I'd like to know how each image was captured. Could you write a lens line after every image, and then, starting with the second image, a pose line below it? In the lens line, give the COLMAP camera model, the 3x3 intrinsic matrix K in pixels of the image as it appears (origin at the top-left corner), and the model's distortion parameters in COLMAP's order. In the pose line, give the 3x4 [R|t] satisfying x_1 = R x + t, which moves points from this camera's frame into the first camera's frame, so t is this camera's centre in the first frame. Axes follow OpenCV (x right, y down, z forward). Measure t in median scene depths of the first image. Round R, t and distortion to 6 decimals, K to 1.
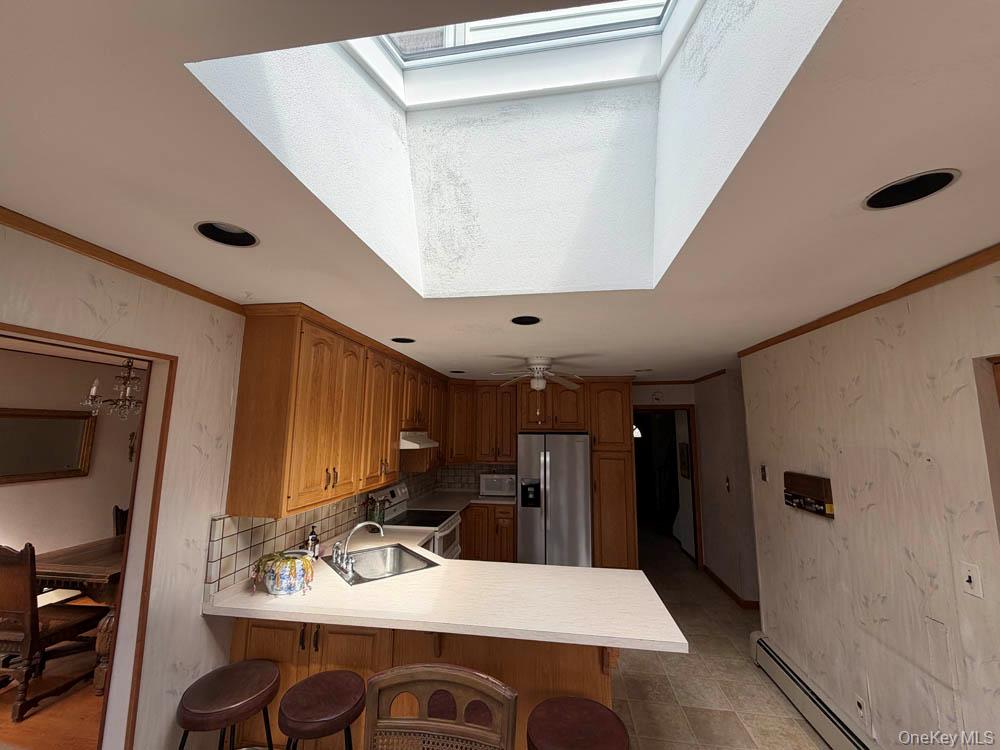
lens RADIAL K [[397.8, 0, 500.0], [0, 397.8, 375.0], [0, 0, 1]] dist [-0.000223, 0.000131]
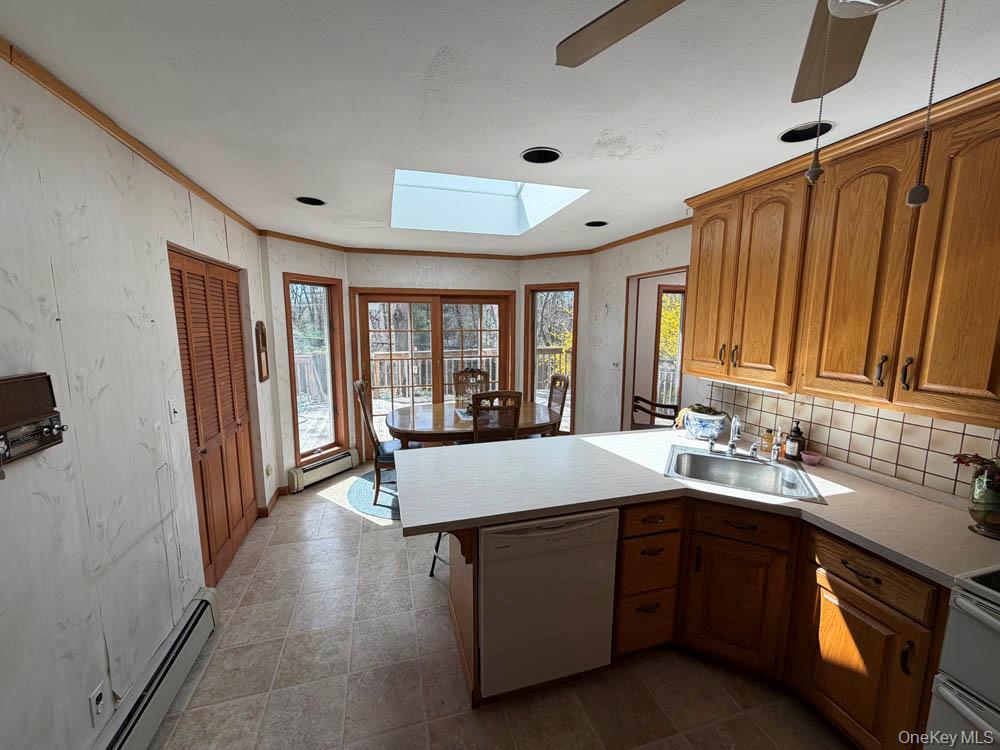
lens RADIAL K [[397.8, 0, 500.0], [0, 397.8, 375.0], [0, 0, 1]] dist [-0.000223, 0.000131]
pose [[-0.906769, 0.048986, -0.418772, 0.499305], [0.048956, 0.998742, 0.010823, 0.288698], [0.418776, -0.010688, -0.908027, 1.735682]]
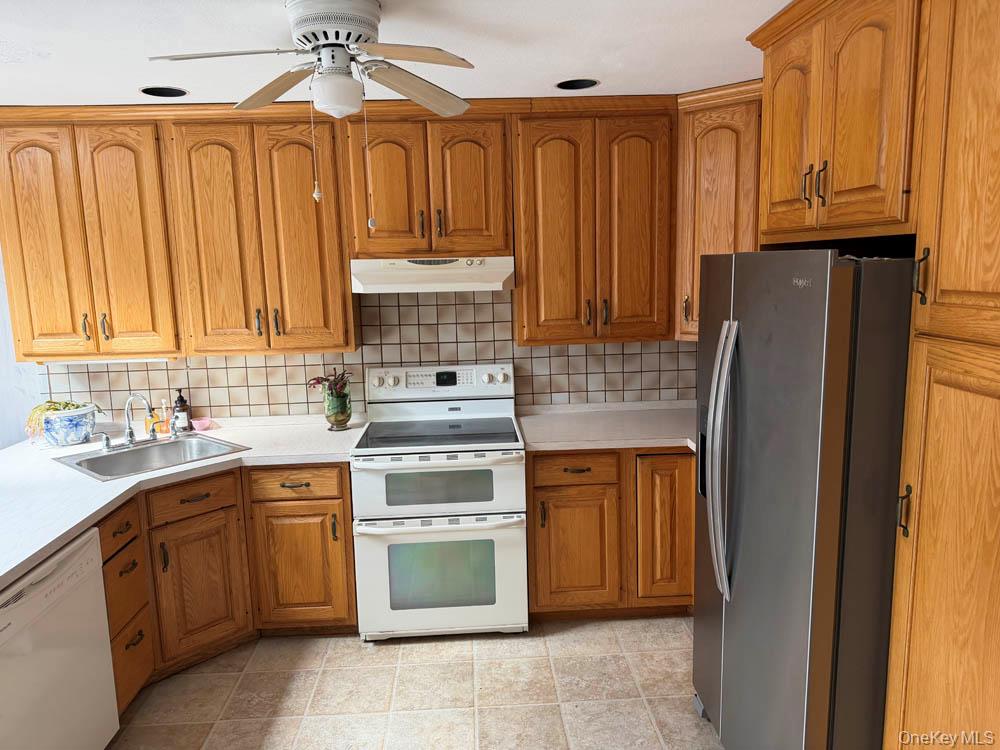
lens RADIAL K [[701.1, 0, 500.0], [0, 701.1, 375.0], [0, 0, 1]] dist [-0.002232, -0.001733]
pose [[0.197349, 0.147276, -0.969207, 1.102916], [0.156149, 0.971307, 0.179390, 0.246072], [0.967818, -0.186743, 0.168690, 1.590901]]
